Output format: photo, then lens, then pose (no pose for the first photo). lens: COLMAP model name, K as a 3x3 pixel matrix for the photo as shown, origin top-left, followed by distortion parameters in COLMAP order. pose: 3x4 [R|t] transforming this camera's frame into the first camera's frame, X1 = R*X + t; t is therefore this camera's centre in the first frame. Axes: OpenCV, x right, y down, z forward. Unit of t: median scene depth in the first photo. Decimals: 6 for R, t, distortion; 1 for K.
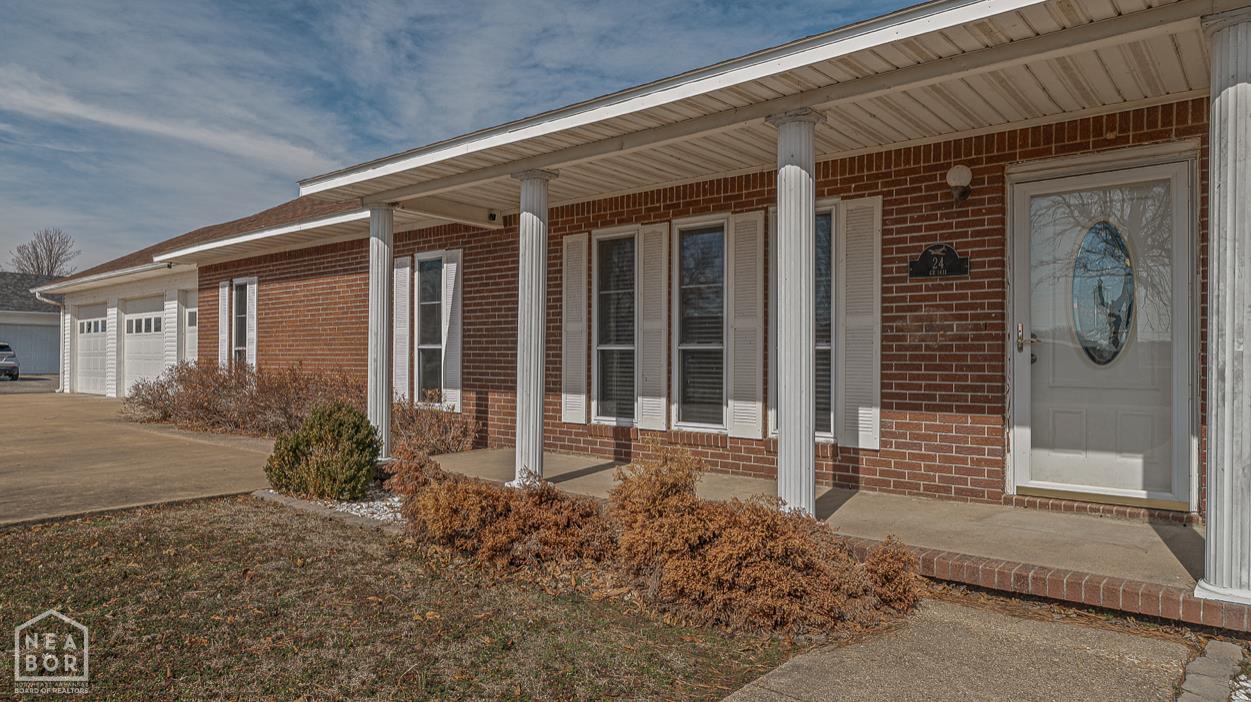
lens RADIAL K [[790.9, 0, 584.9], [0, 790.9, 369.5], [0, 0, 1]] dist [0.002237, -0.005161]
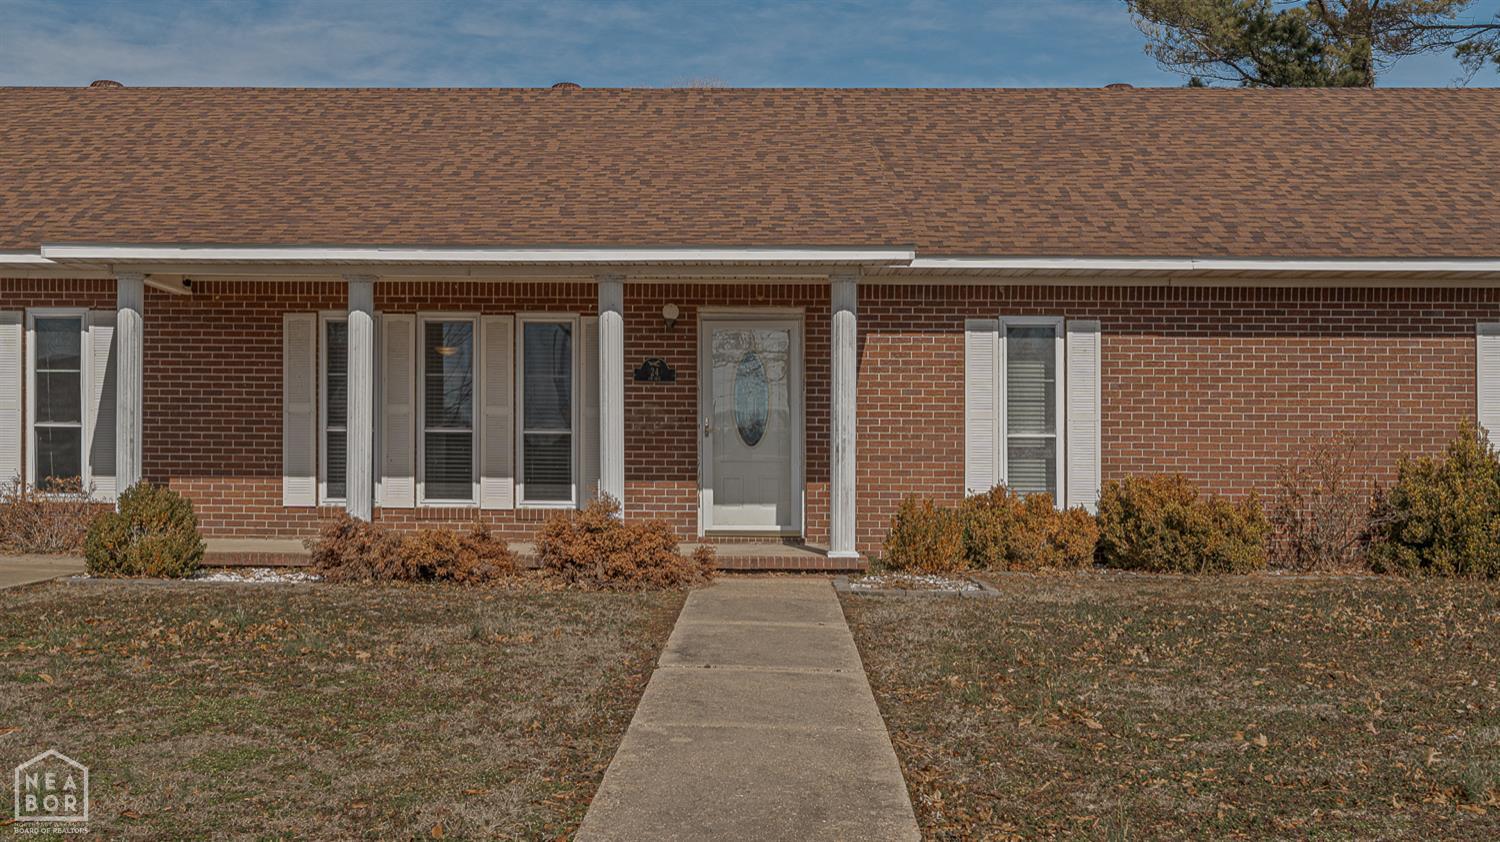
lens RADIAL K [[1580.3, 0, 691.5], [0, 1580.3, 458.9], [0, 0, 1]] dist [0.009978, 0.000000]
pose [[0.763067, -0.004510, 0.646303, -0.994150], [0.005364, 0.999985, 0.000644, 0.011553], [-0.646297, 0.002976, 0.763080, -0.880842]]
